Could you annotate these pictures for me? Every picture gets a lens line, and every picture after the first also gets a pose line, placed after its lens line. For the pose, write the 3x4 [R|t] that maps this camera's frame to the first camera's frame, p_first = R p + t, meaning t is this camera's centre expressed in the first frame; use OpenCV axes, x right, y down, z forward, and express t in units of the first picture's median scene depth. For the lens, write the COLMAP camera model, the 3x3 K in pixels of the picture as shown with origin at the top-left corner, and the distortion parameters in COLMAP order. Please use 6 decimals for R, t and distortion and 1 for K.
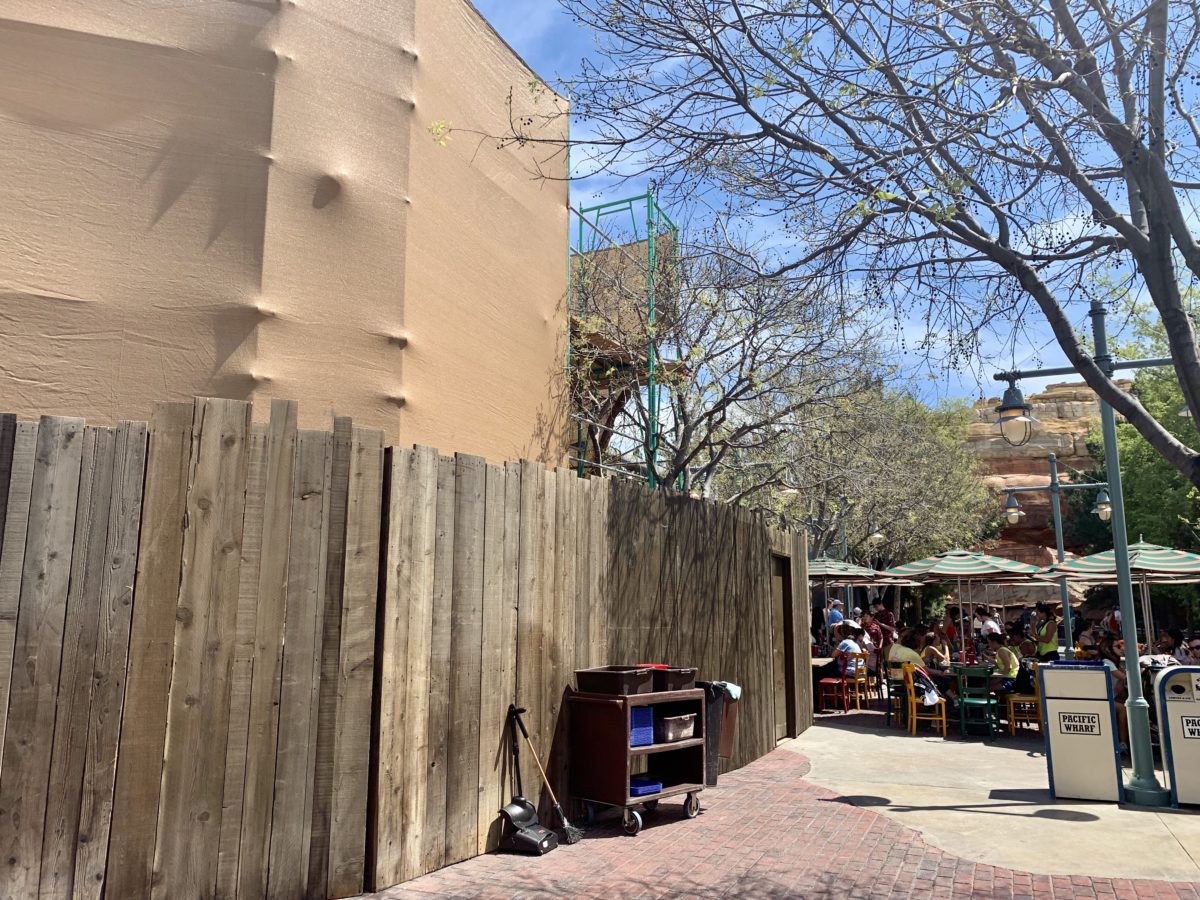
lens RADIAL K [[914.4, 0, 594.0], [0, 914.4, 441.8], [0, 0, 1]] dist [0.024383, -0.005294]
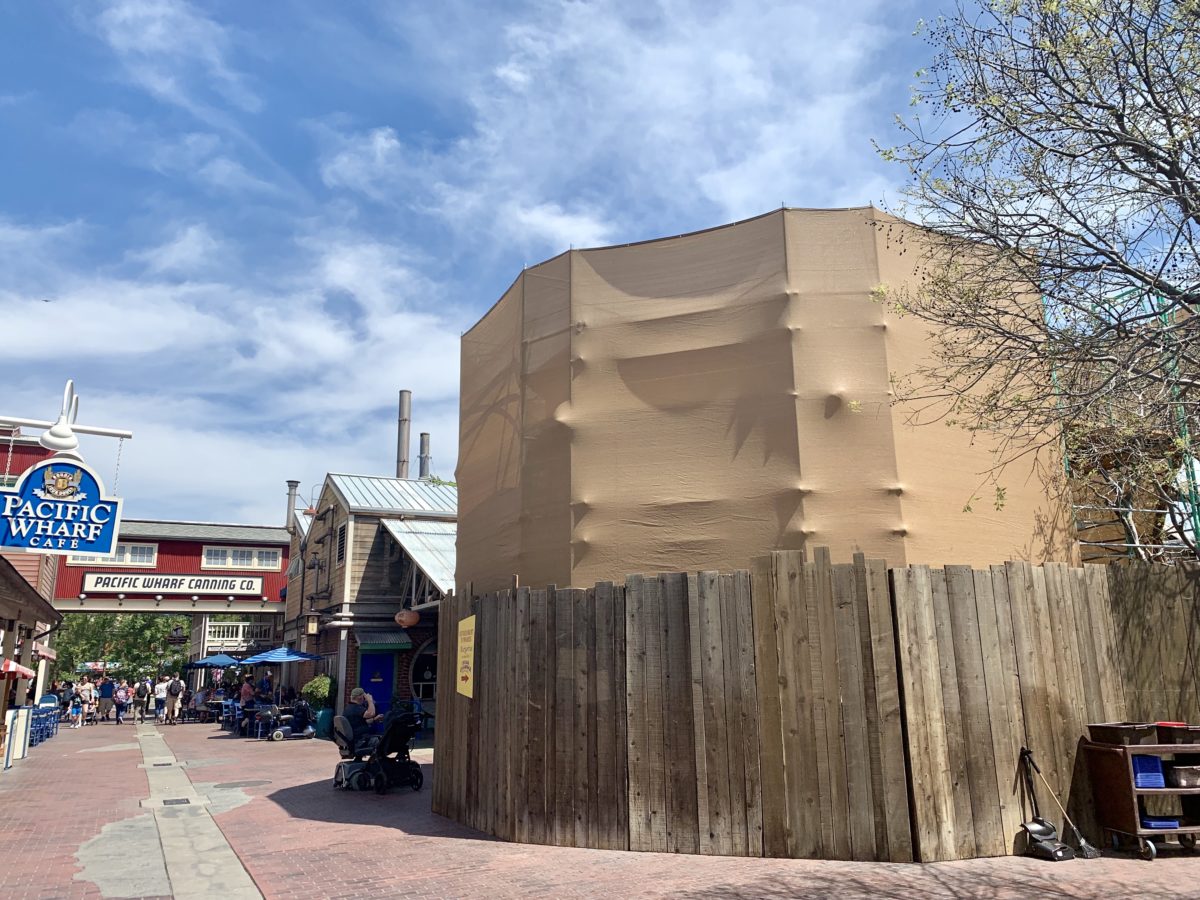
lens RADIAL K [[914.4, 0, 594.0], [0, 914.4, 441.8], [0, 0, 1]] dist [0.024383, -0.005294]
pose [[0.765345, -0.166180, -0.621797, 0.385182], [0.128368, 0.986095, -0.105538, -0.106048], [0.630689, 0.000954, 0.776035, -0.503549]]
